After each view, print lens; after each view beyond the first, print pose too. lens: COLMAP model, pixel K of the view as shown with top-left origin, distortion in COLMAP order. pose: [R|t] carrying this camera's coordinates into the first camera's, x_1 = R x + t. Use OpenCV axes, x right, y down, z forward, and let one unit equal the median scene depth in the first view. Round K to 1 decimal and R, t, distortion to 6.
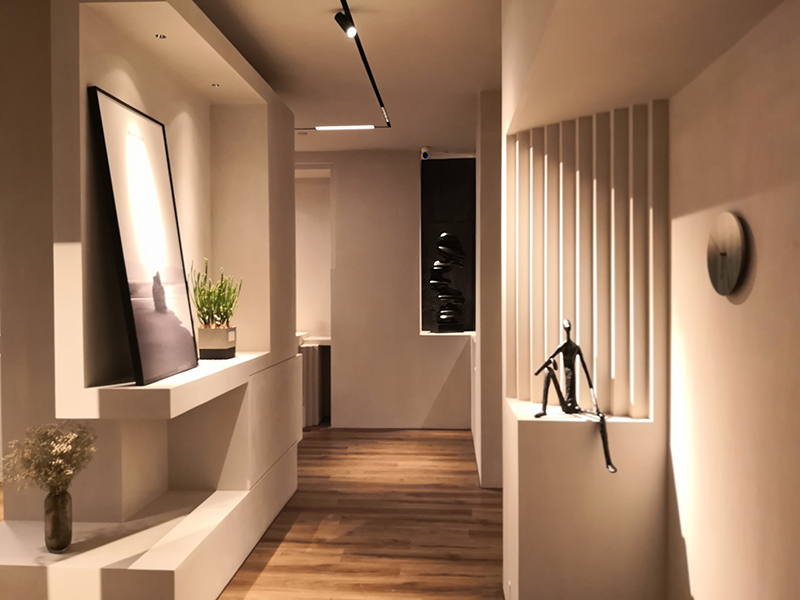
lens RADIAL K [[659.3, 0, 402.2], [0, 659.3, 293.9], [0, 0, 1]] dist [0.000727, -0.009694]
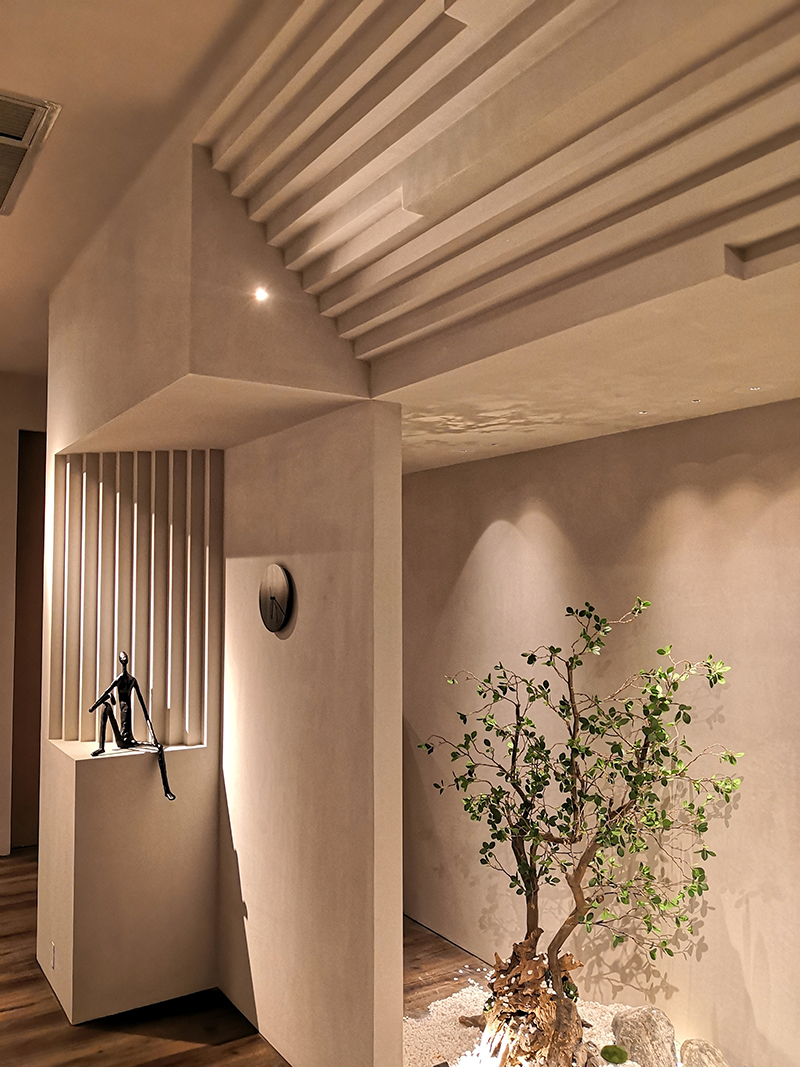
lens RADIAL K [[879.3, 0, 403.3], [0, 879.3, 534.0], [0, 0, 1]] dist [0.000727, -0.009694]
pose [[0.803625, 0.033533, 0.594191, -0.209253], [0.006138, 0.997891, -0.064618, -0.052245], [-0.595105, 0.055576, 0.801724, -0.328911]]
